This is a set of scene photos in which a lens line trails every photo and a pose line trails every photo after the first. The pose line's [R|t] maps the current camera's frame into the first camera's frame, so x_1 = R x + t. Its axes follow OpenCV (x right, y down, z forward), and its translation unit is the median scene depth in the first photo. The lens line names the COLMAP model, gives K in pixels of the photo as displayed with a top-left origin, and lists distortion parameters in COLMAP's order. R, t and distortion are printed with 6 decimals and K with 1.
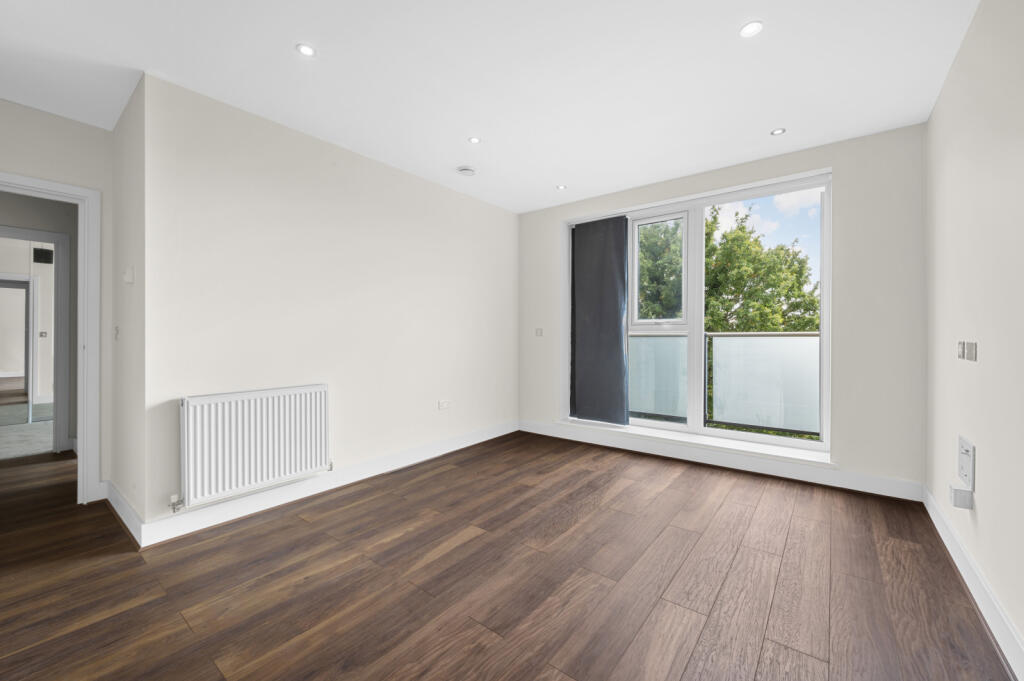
lens RADIAL K [[408.7, 0, 512.0], [0, 408.7, 340.5], [0, 0, 1]] dist [0.000366, 0.000000]
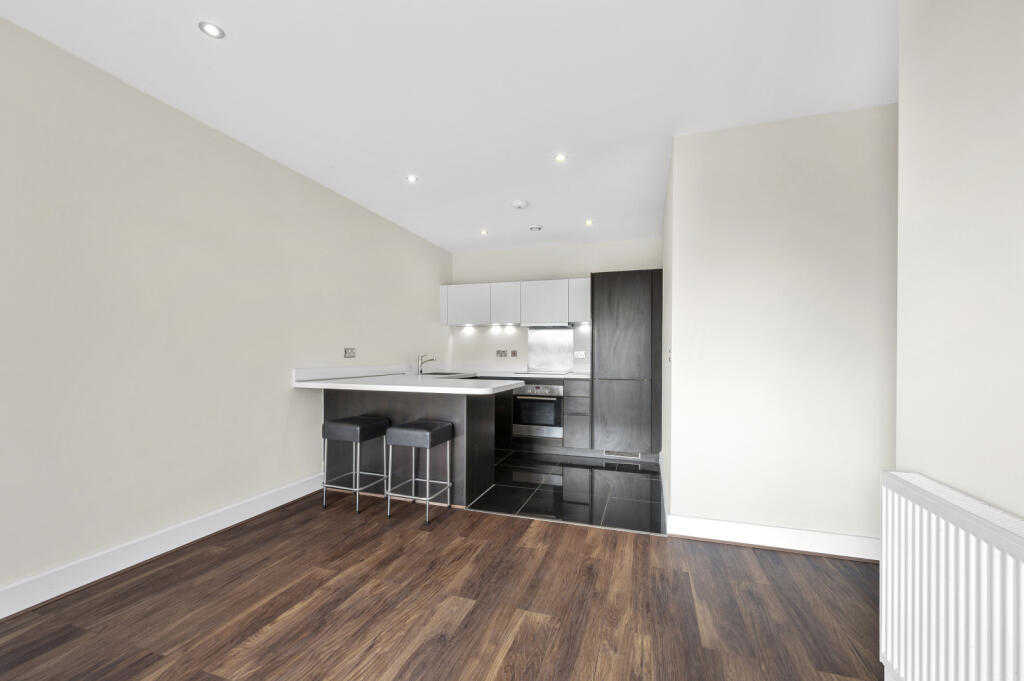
lens RADIAL K [[408.7, 0, 512.0], [0, 408.7, 340.5], [0, 0, 1]] dist [0.000366, 0.000000]
pose [[-0.936354, -0.005952, -0.351006, -0.164246], [-0.005710, 0.999982, -0.001724, -0.053940], [0.351010, 0.000390, -0.936372, 2.033165]]
